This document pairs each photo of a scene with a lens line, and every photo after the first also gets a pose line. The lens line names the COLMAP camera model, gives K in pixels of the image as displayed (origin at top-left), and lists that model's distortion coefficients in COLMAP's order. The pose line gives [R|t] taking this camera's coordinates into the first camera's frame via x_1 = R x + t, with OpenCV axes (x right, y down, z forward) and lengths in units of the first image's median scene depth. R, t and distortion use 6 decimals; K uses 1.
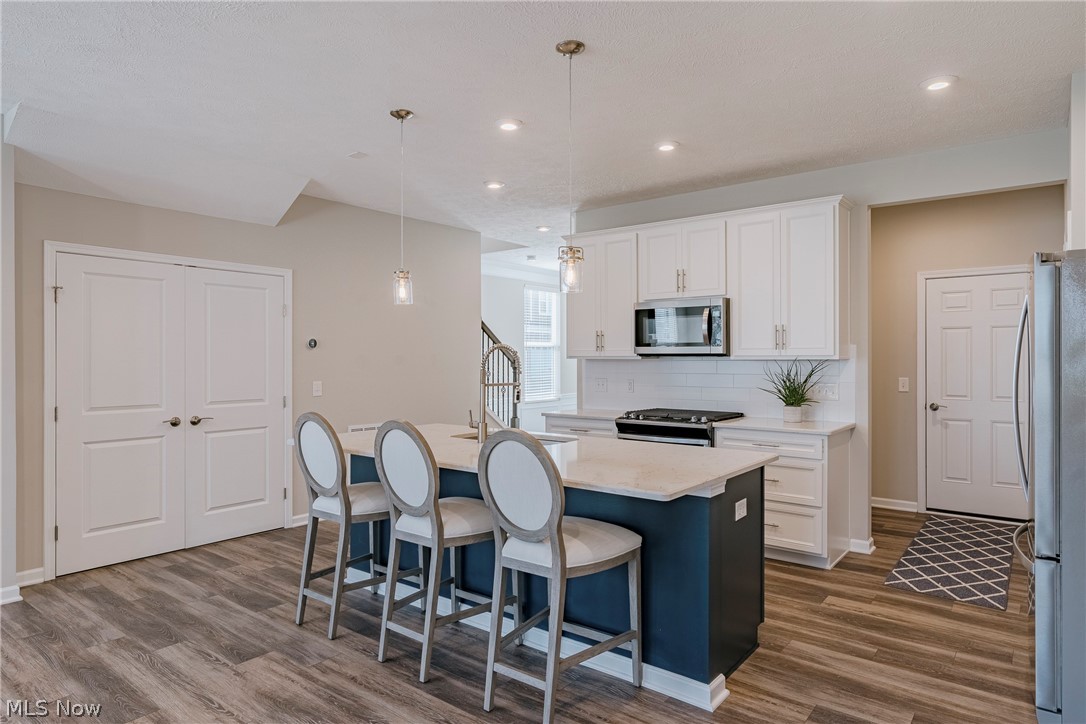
lens RADIAL K [[649.1, 0, 540.4], [0, 649.1, 359.8], [0, 0, 1]] dist [-0.003157, 0.001385]
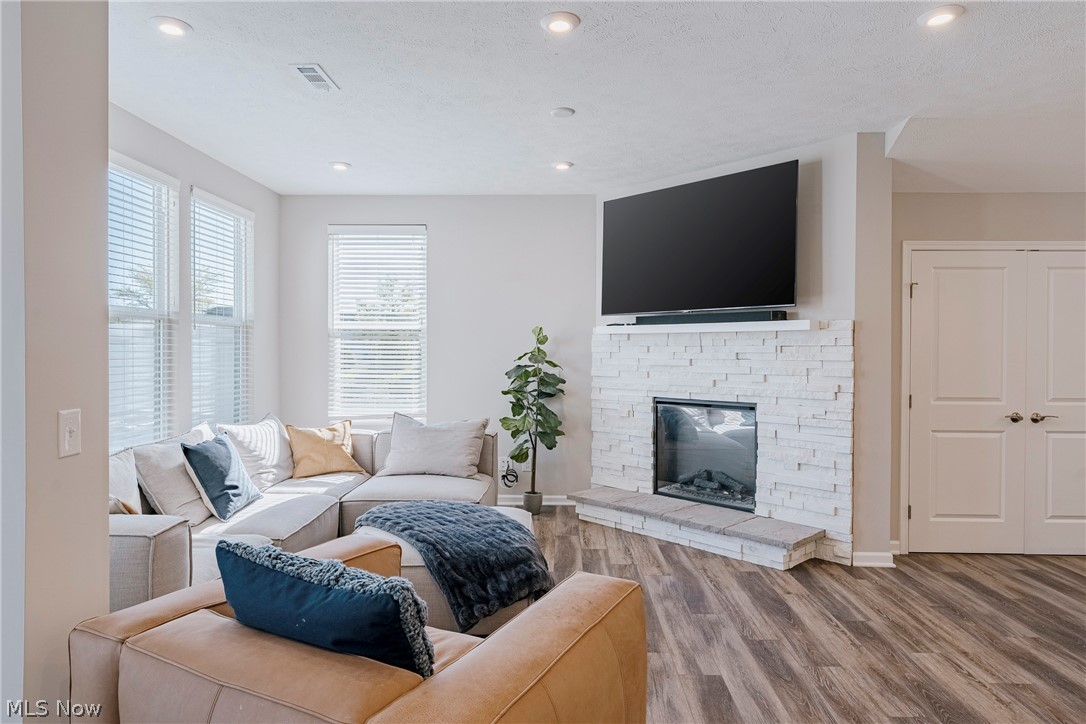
lens RADIAL K [[649.1, 0, 543.8], [0, 649.1, 359.7], [0, 0, 1]] dist [-0.003157, 0.001385]
pose [[0.584925, 0.009004, -0.811037, -0.210867], [-0.003986, 0.999958, 0.008227, 0.007005], [0.811077, -0.001579, 0.584937, -0.113515]]
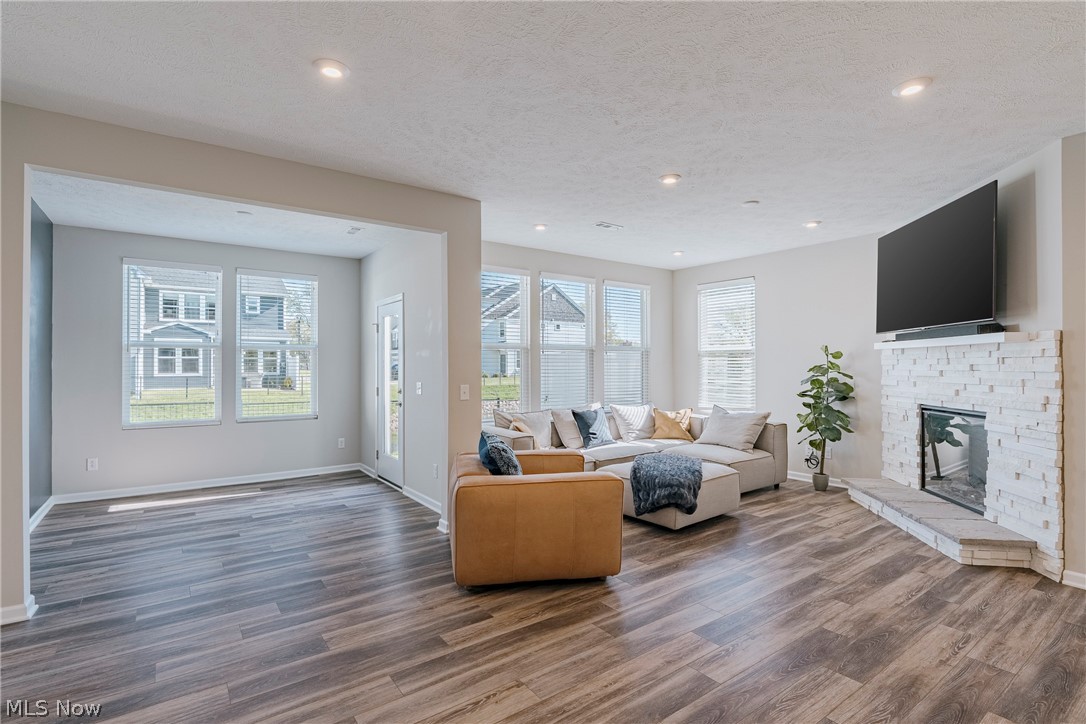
lens RADIAL K [[517.3, 0, 545.9], [0, 517.3, 362.6], [0, 0, 1]] dist [-0.008404, 0.001357]
pose [[-0.276891, -0.007878, -0.960869, 0.182370], [-0.001049, 0.999968, -0.007896, 0.007780], [0.960901, -0.001178, -0.276890, 0.294725]]
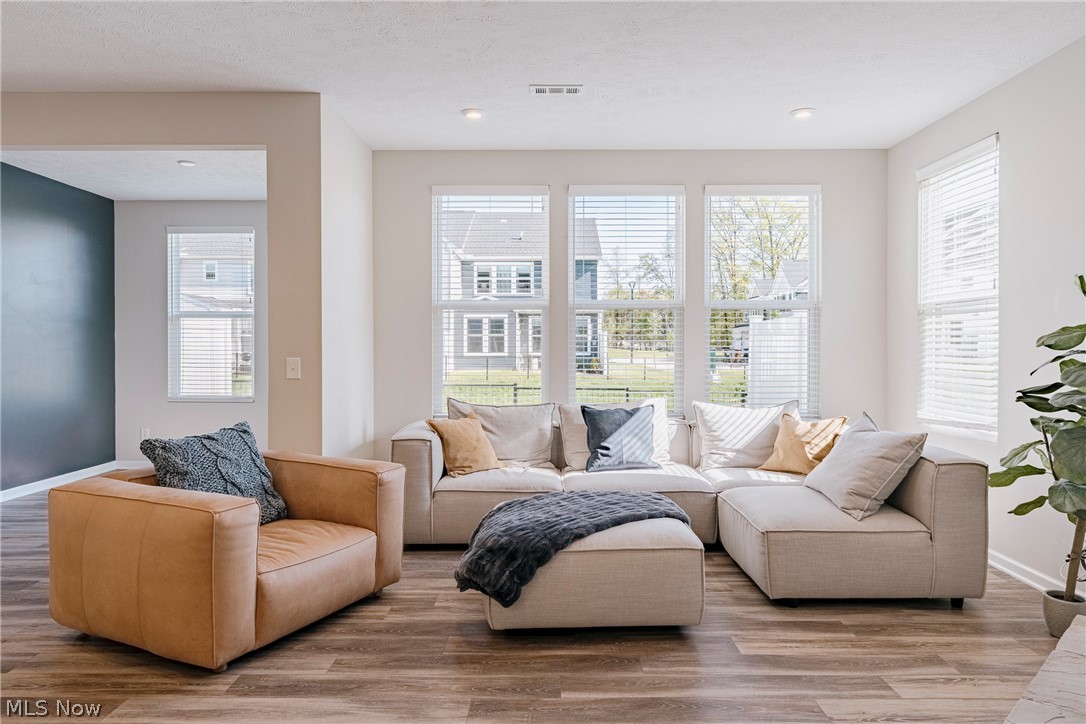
lens RADIAL K [[703.2, 0, 544.6], [0, 703.2, 351.7], [0, 0, 1]] dist [-0.004202, 0.002850]
pose [[-0.789025, 0.001600, -0.614359, -0.392068], [-0.003384, 0.999970, 0.006950, 0.026391], [0.614352, 0.007563, -0.788996, 0.820084]]
